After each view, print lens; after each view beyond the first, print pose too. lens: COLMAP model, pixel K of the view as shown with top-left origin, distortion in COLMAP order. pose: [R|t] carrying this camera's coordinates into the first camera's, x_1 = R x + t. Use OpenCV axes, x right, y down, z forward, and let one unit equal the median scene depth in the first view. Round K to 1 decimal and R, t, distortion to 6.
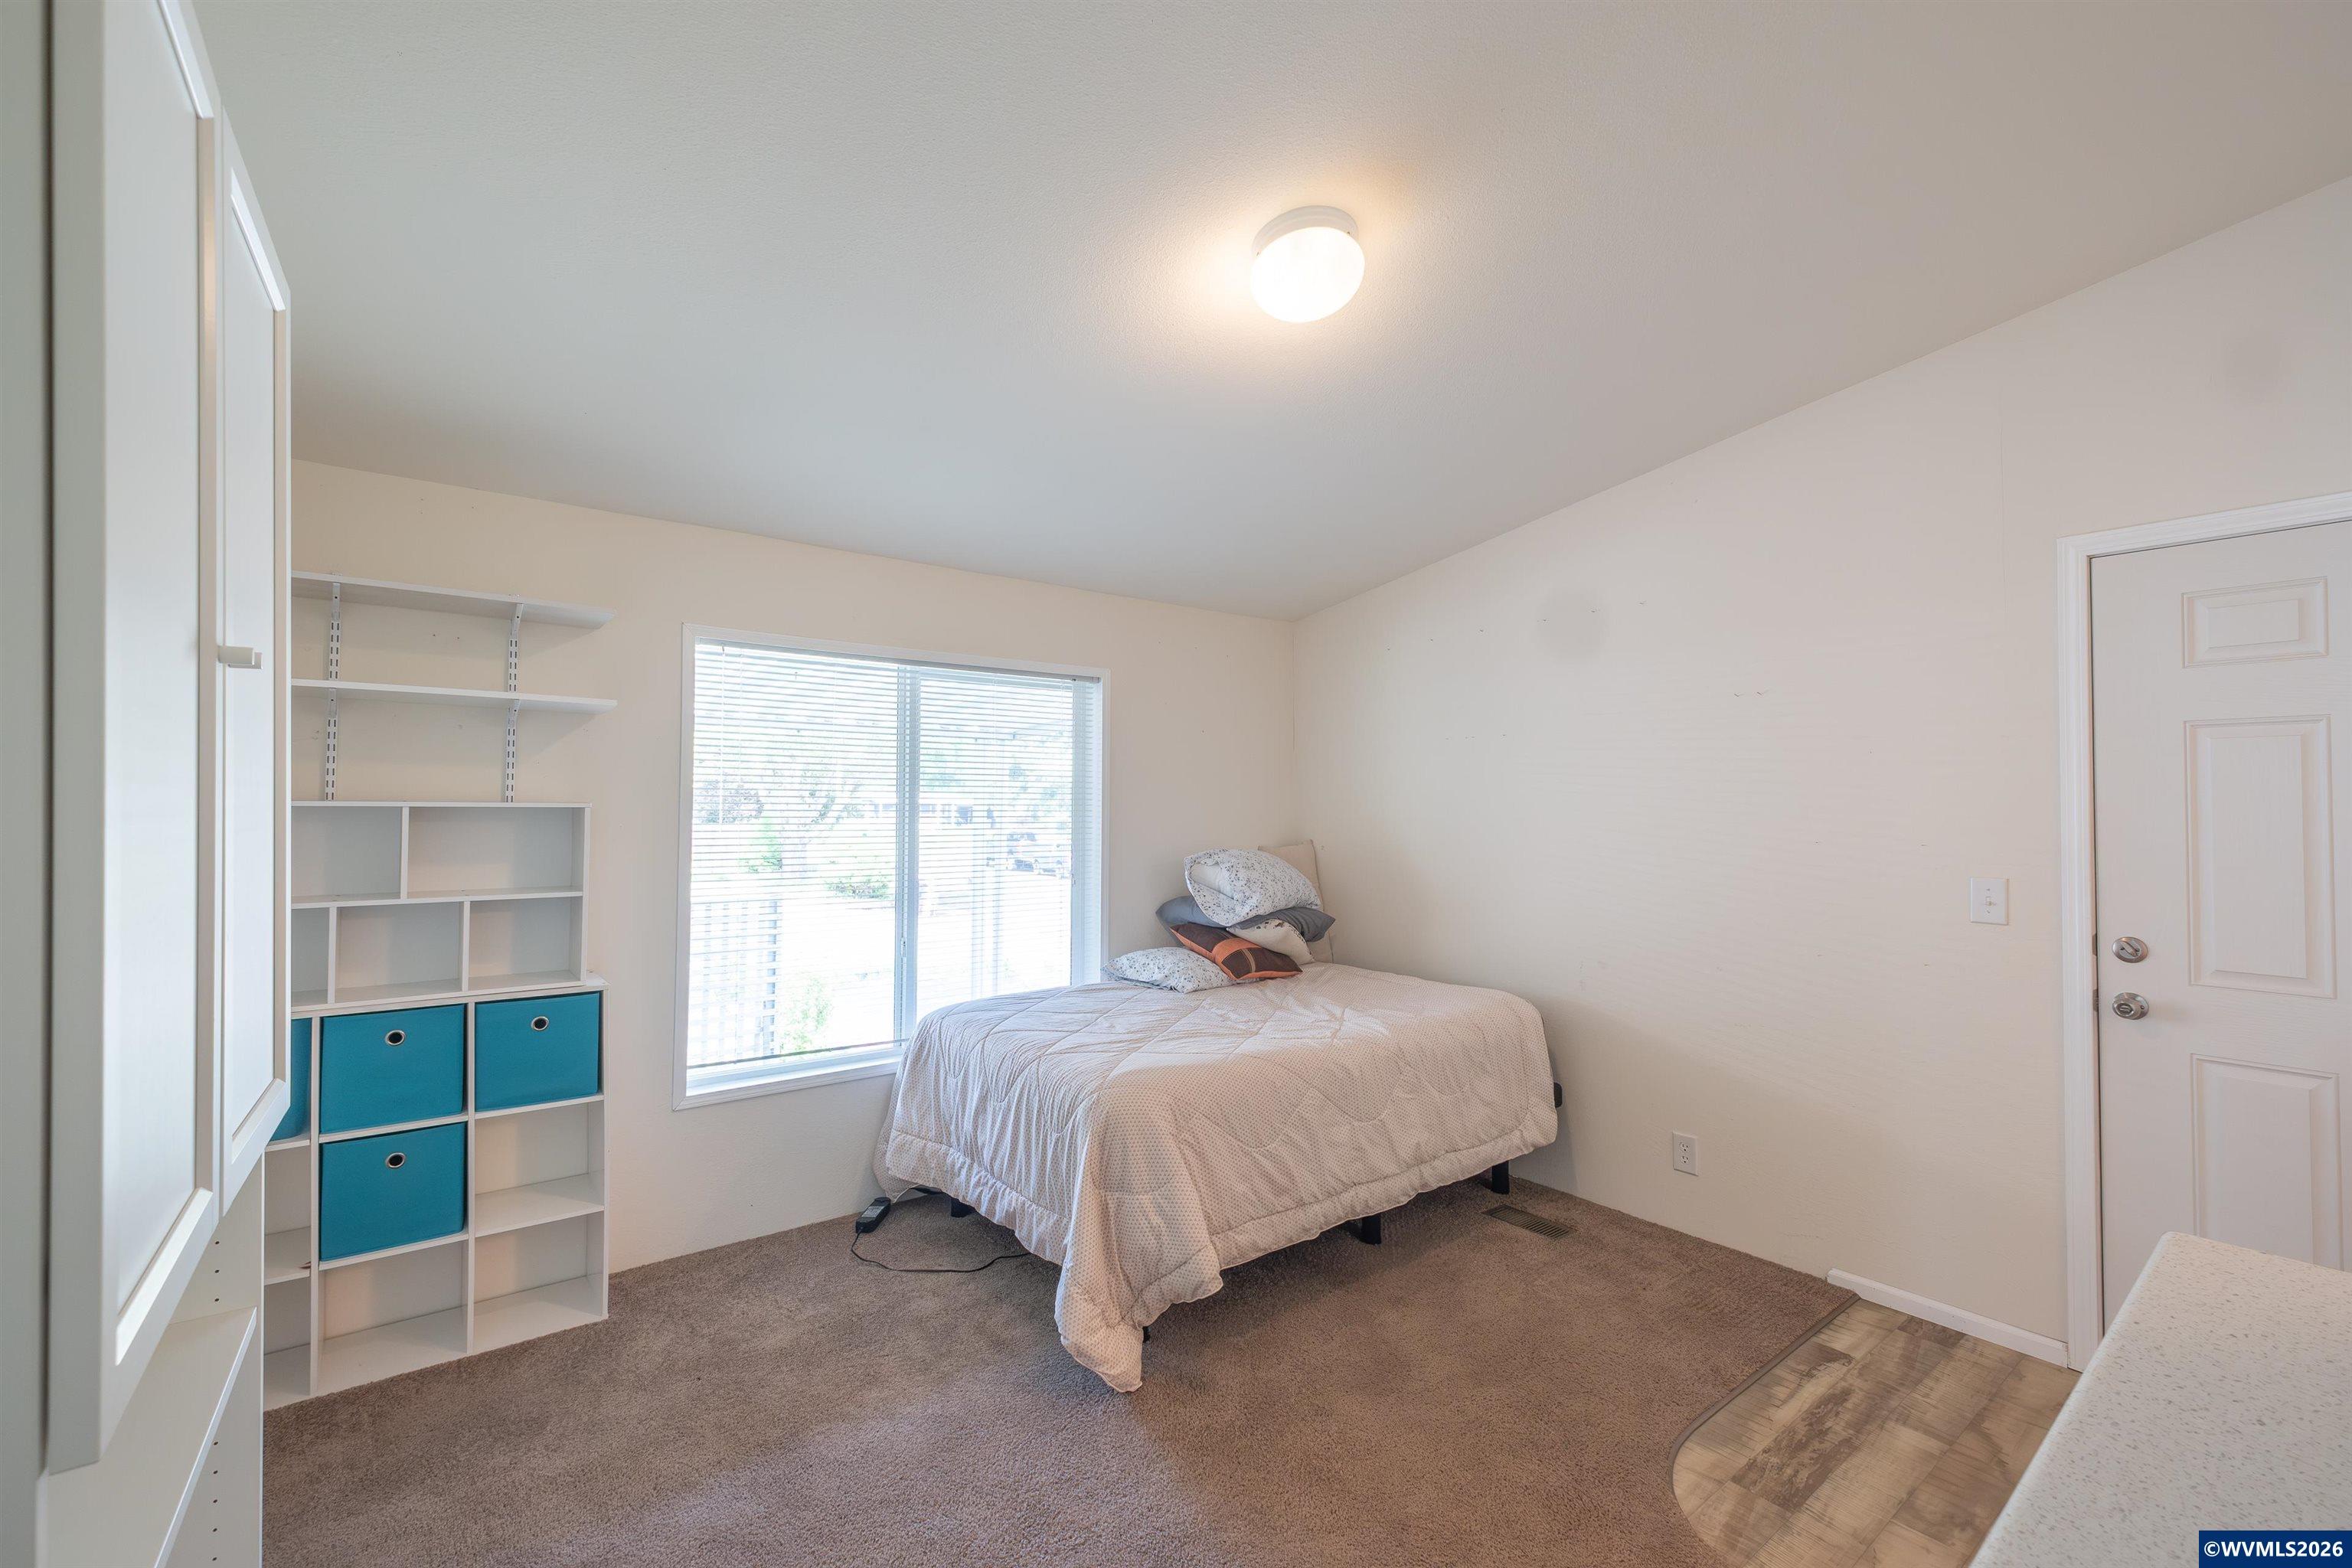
lens RADIAL K [[998.1, 0, 1164.0], [0, 998.1, 779.4], [0, 0, 1]] dist [0.003525, 0.000150]
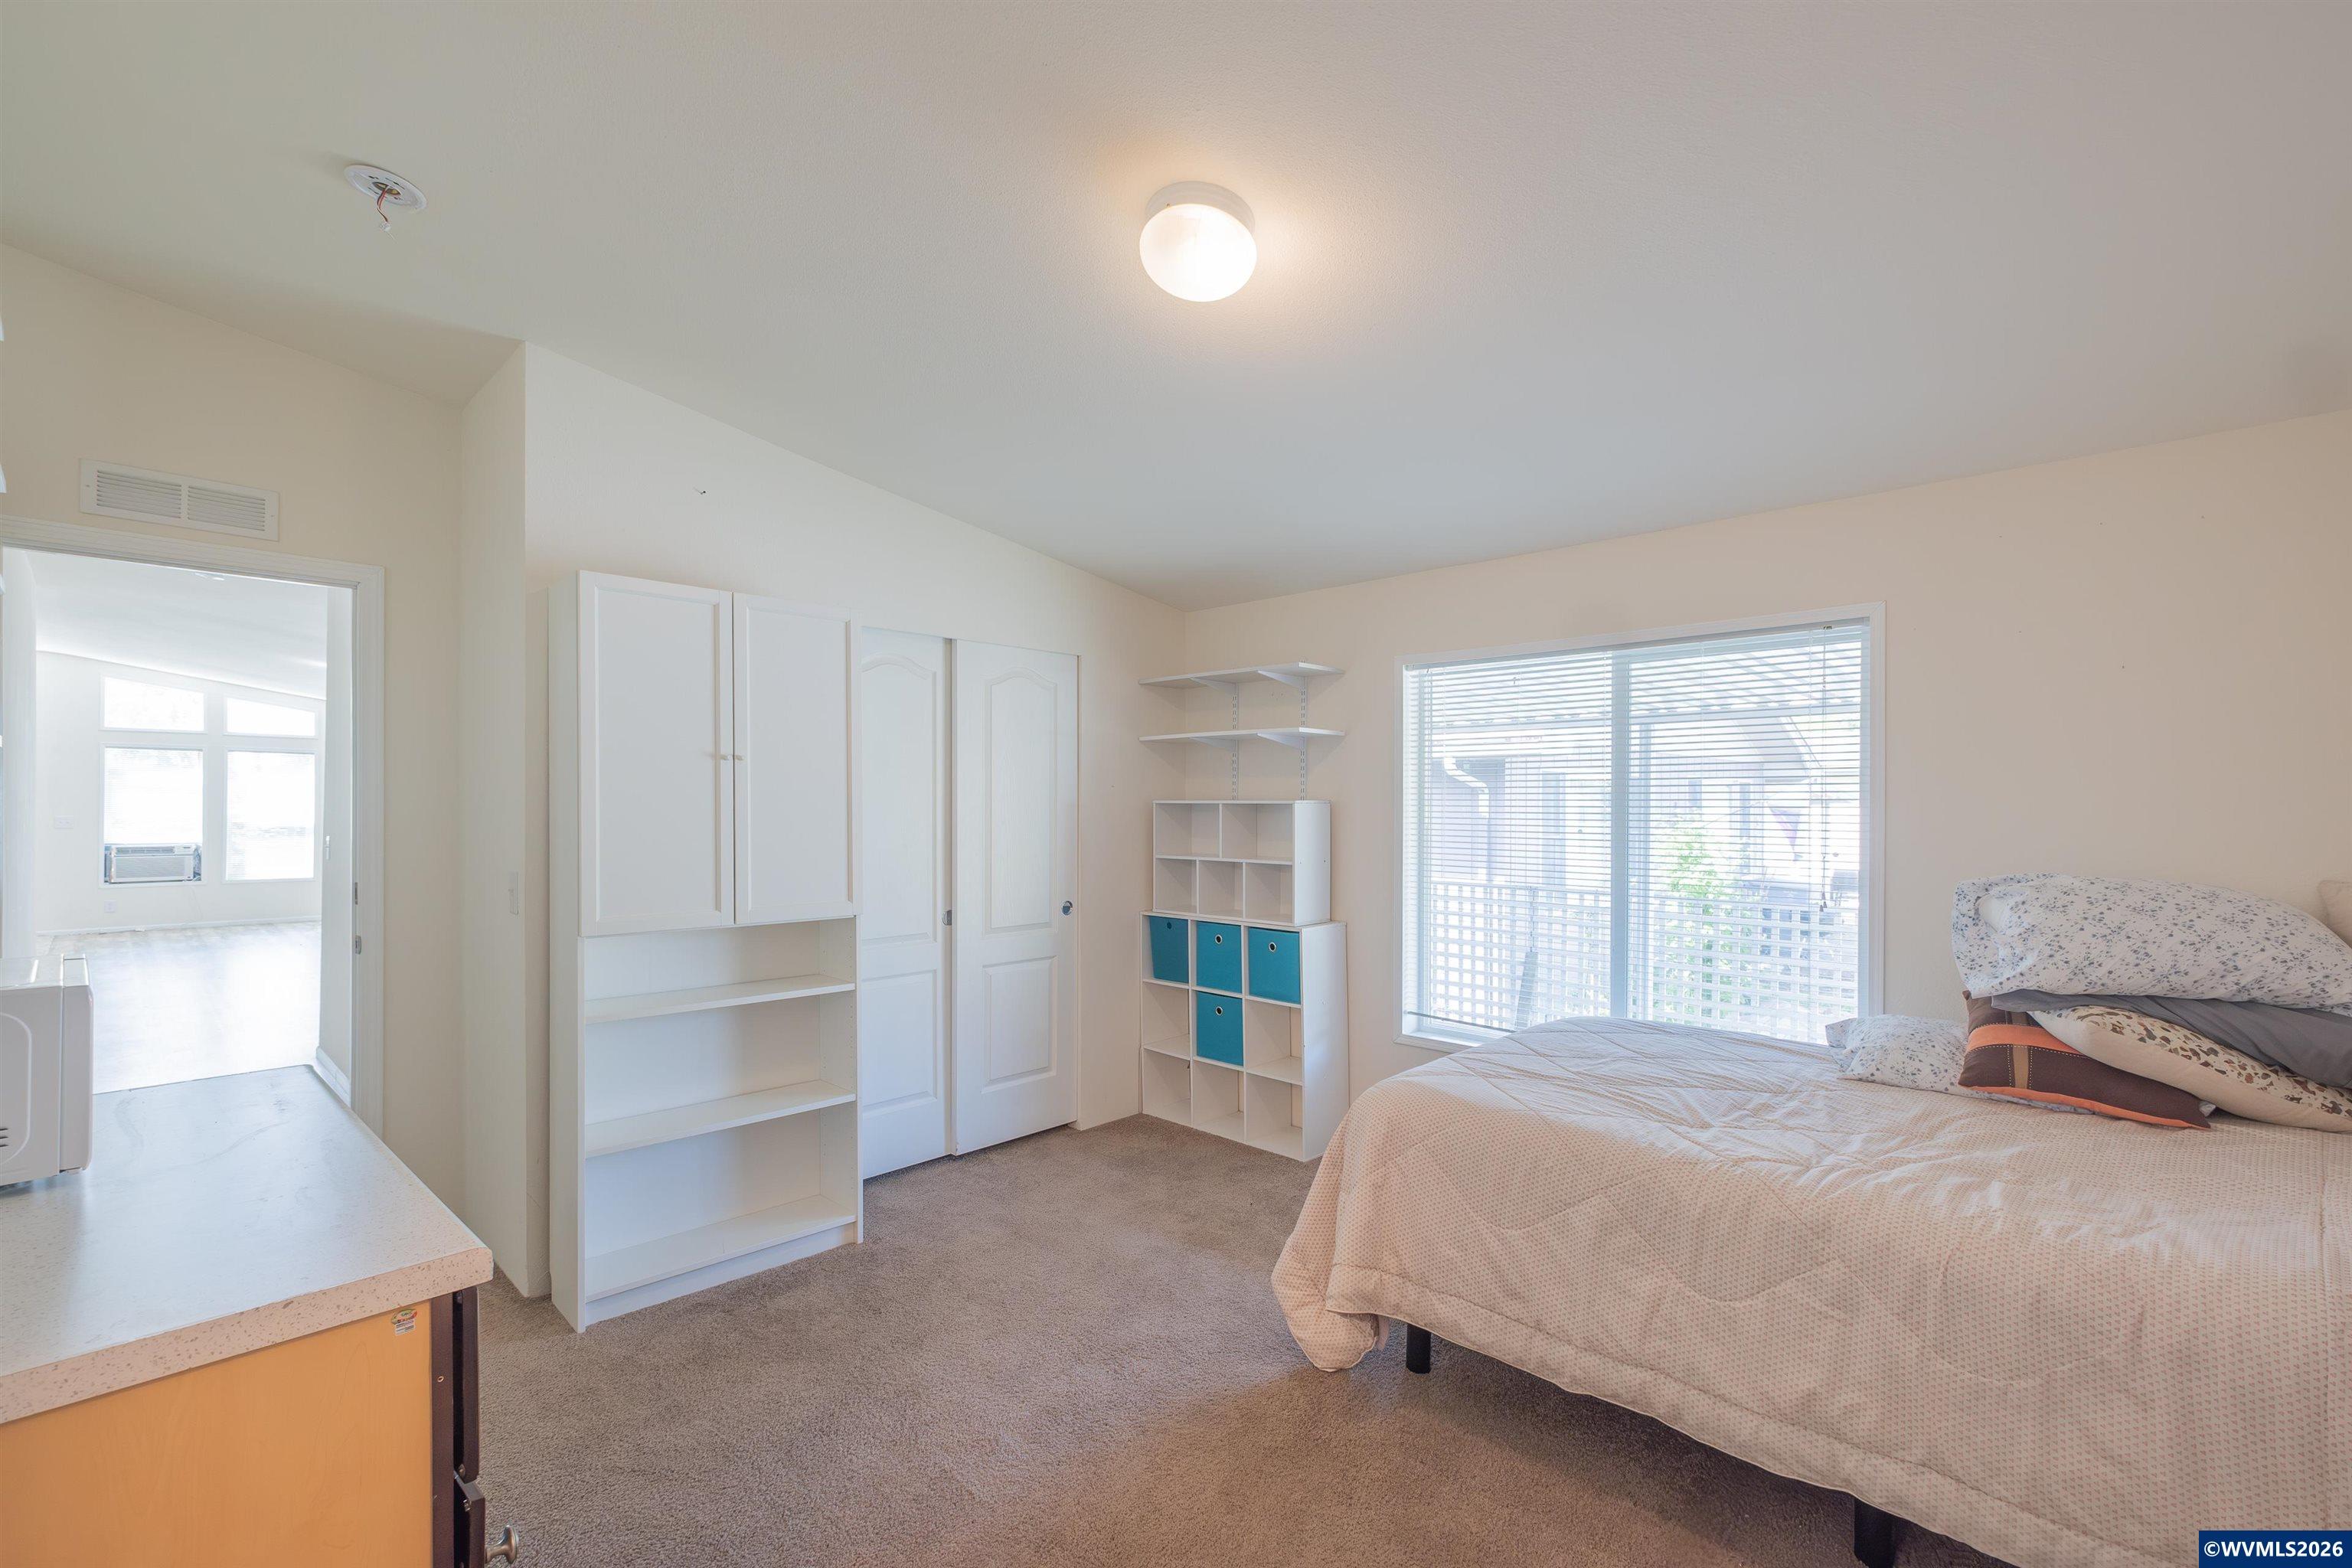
lens RADIAL K [[998.1, 0, 1187.7], [0, 998.1, 795.3], [0, 0, 1]] dist [0.003525, 0.000150]
pose [[0.167874, -0.011703, -0.985739, 0.806493], [0.026462, 0.999623, -0.007361, 0.022404], [0.985453, -0.024849, 0.168121, 0.599583]]
